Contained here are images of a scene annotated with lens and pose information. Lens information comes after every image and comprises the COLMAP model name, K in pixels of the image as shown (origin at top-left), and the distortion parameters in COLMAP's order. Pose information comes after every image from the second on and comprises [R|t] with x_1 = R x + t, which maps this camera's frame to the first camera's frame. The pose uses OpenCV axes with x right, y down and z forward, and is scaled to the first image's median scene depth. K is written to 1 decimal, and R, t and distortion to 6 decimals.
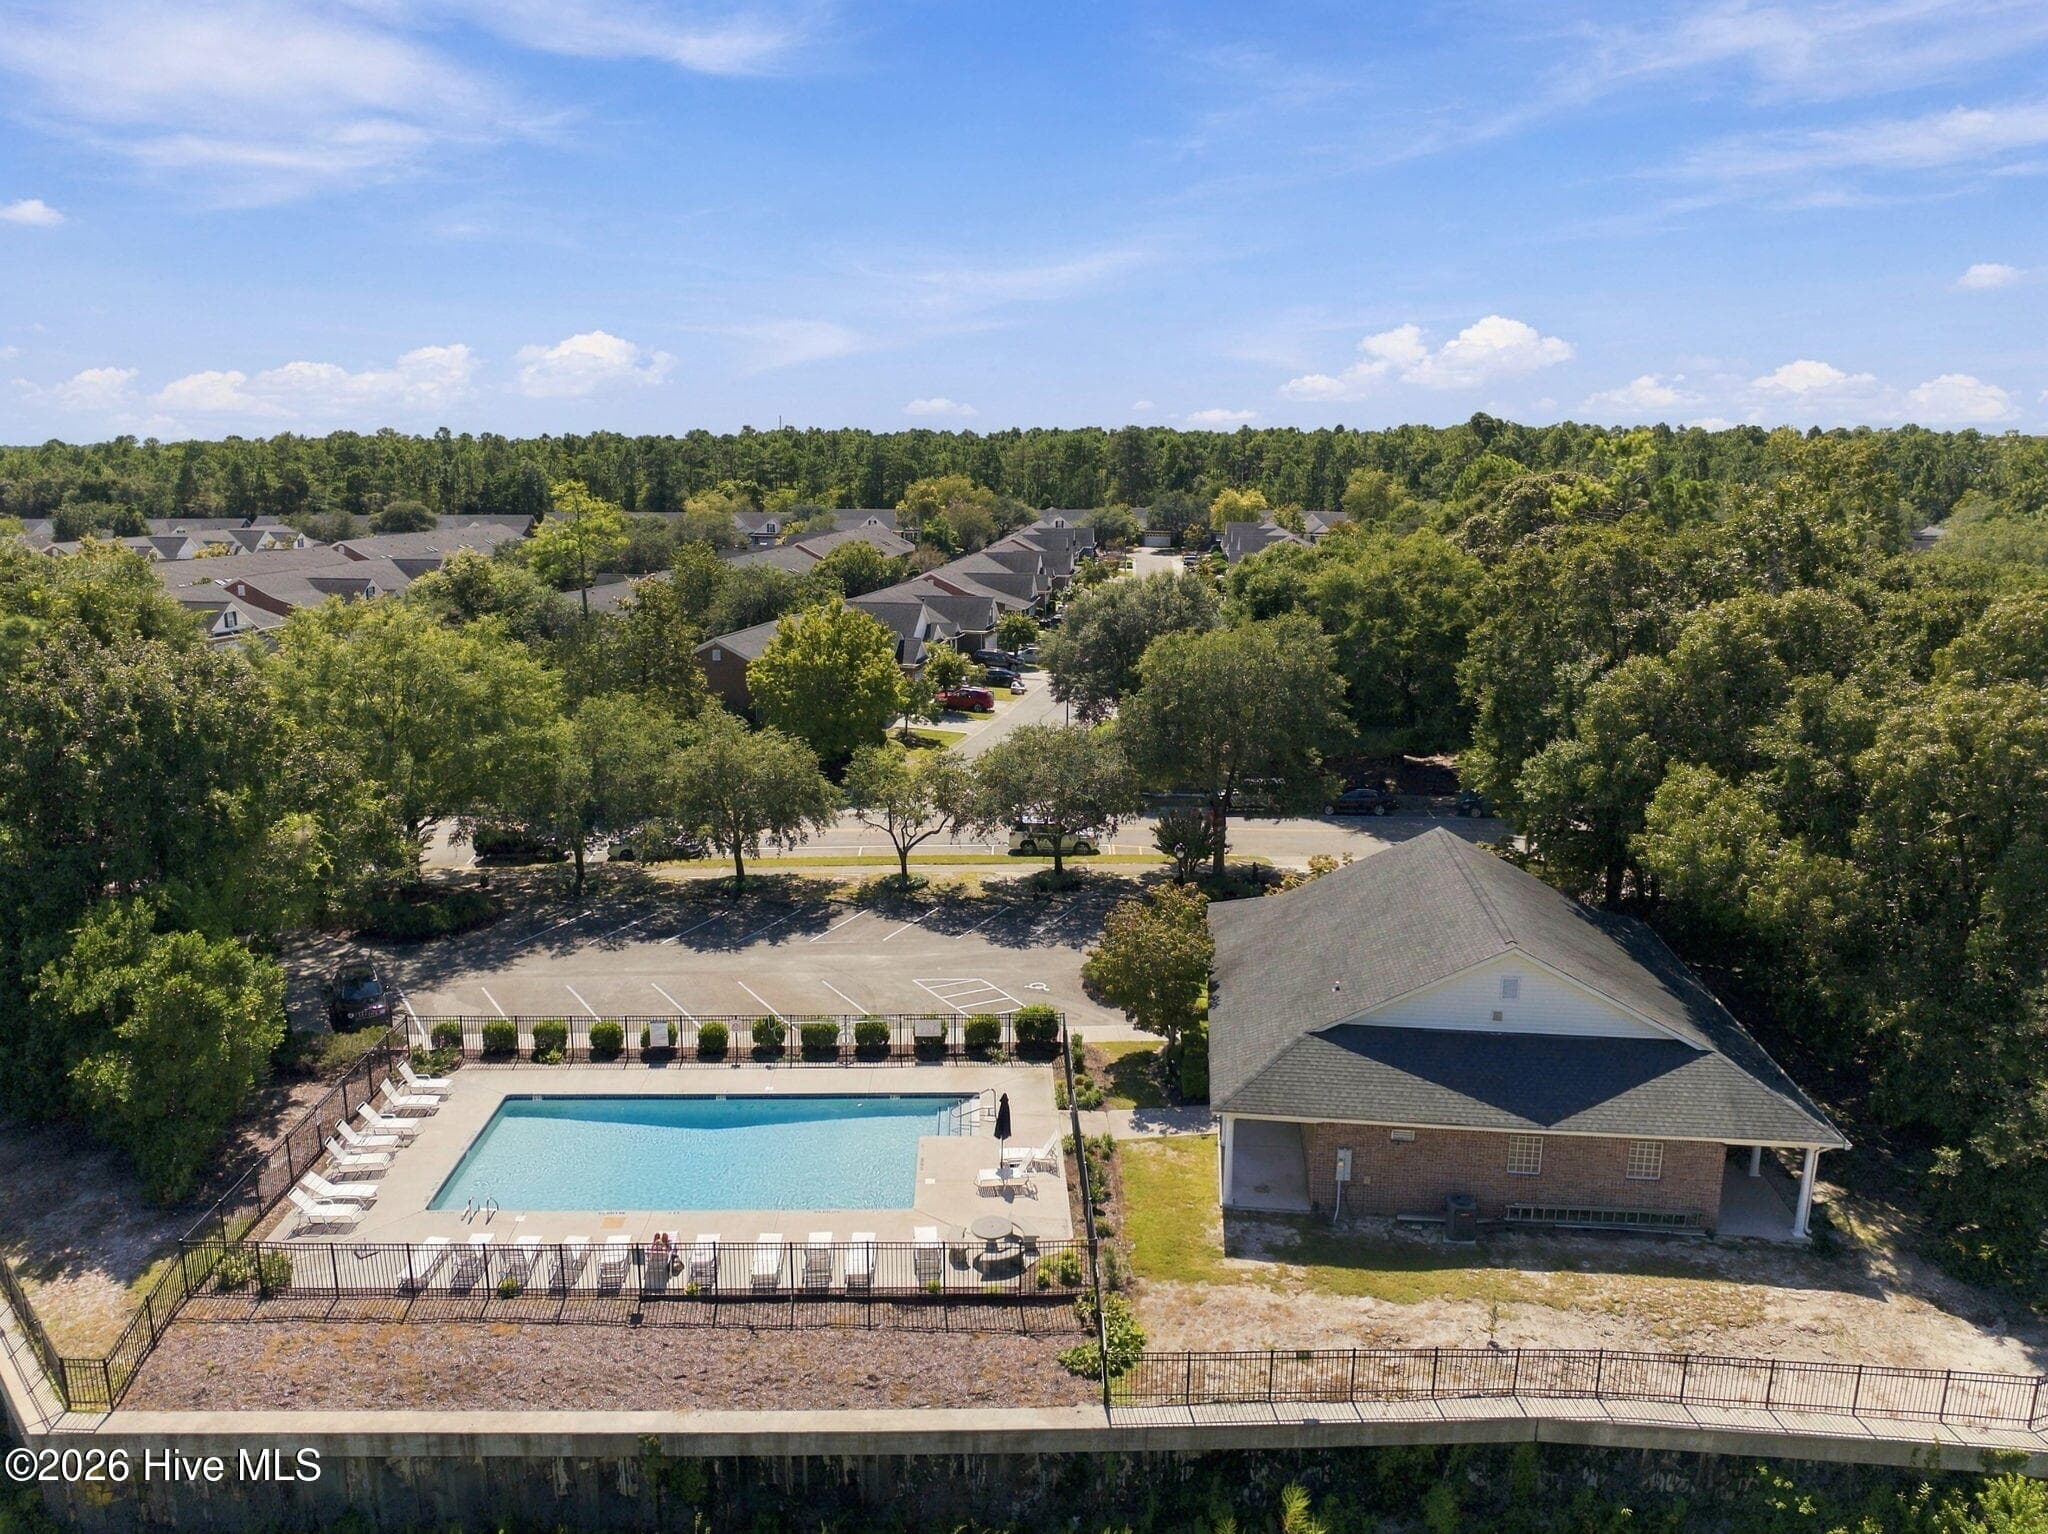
lens RADIAL K [[1459.2, 0, 994.5], [0, 1459.2, 757.1], [0, 0, 1]] dist [-0.030673, -0.039060]
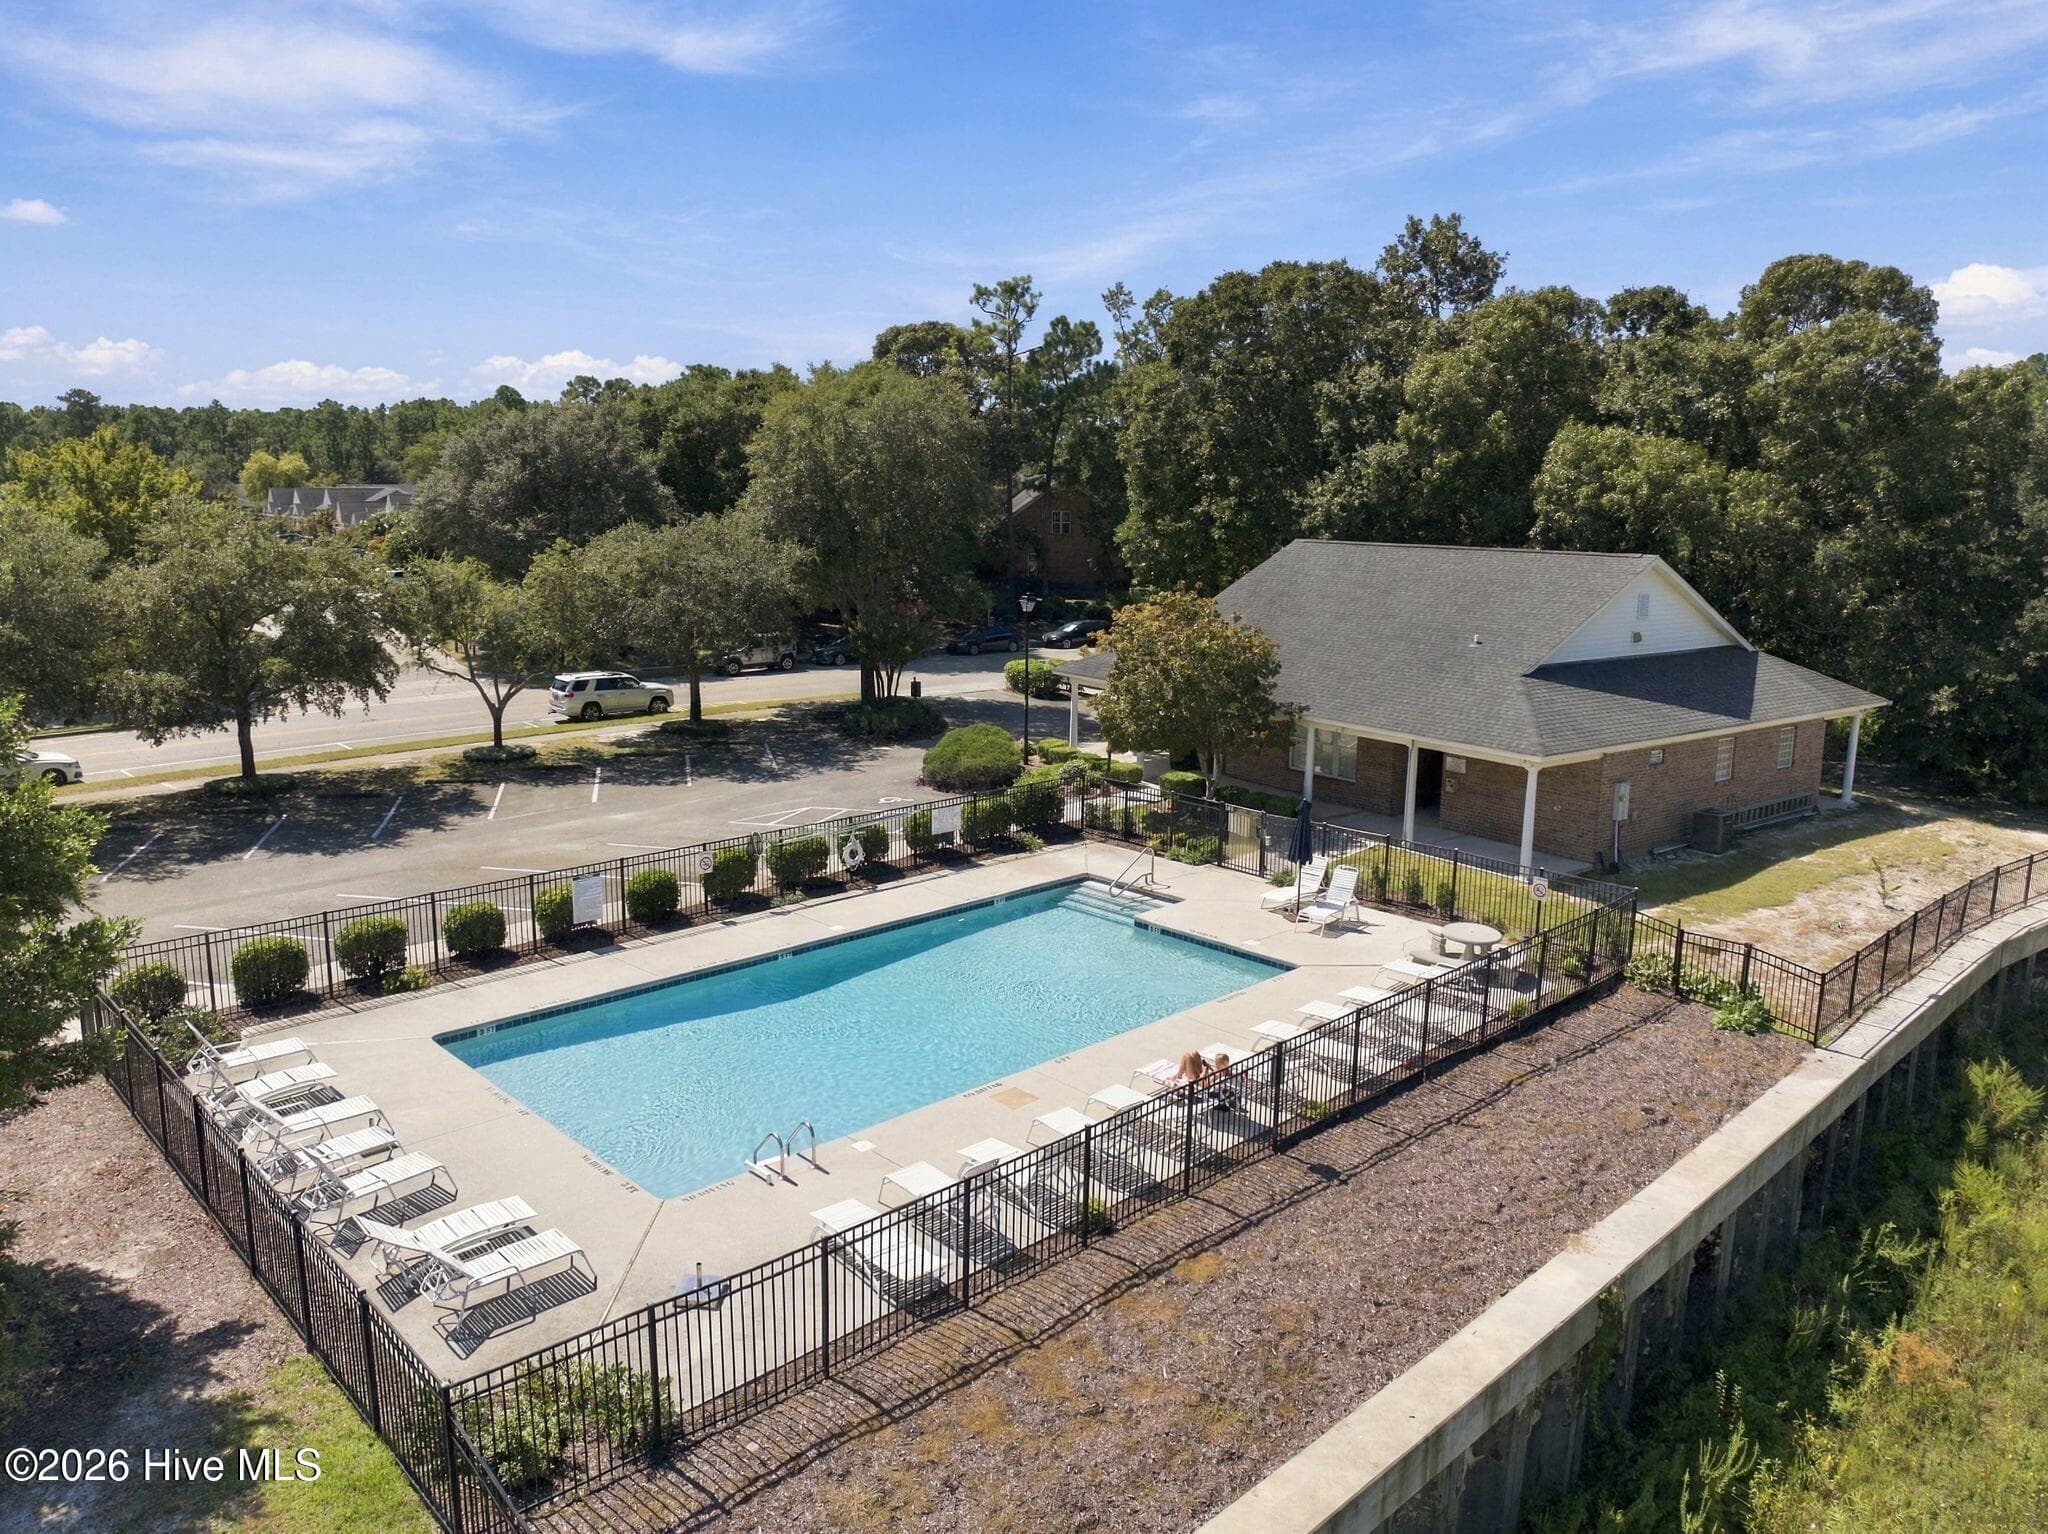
lens RADIAL K [[1459.2, 0, 994.5], [0, 1459.2, 757.1], [0, 0, 1]] dist [-0.030673, -0.039060]
pose [[0.739199, -0.115933, 0.663434, -0.662569], [0.133491, 0.990750, 0.024394, 0.195994], [-0.660125, 0.070530, 0.747837, 0.638123]]
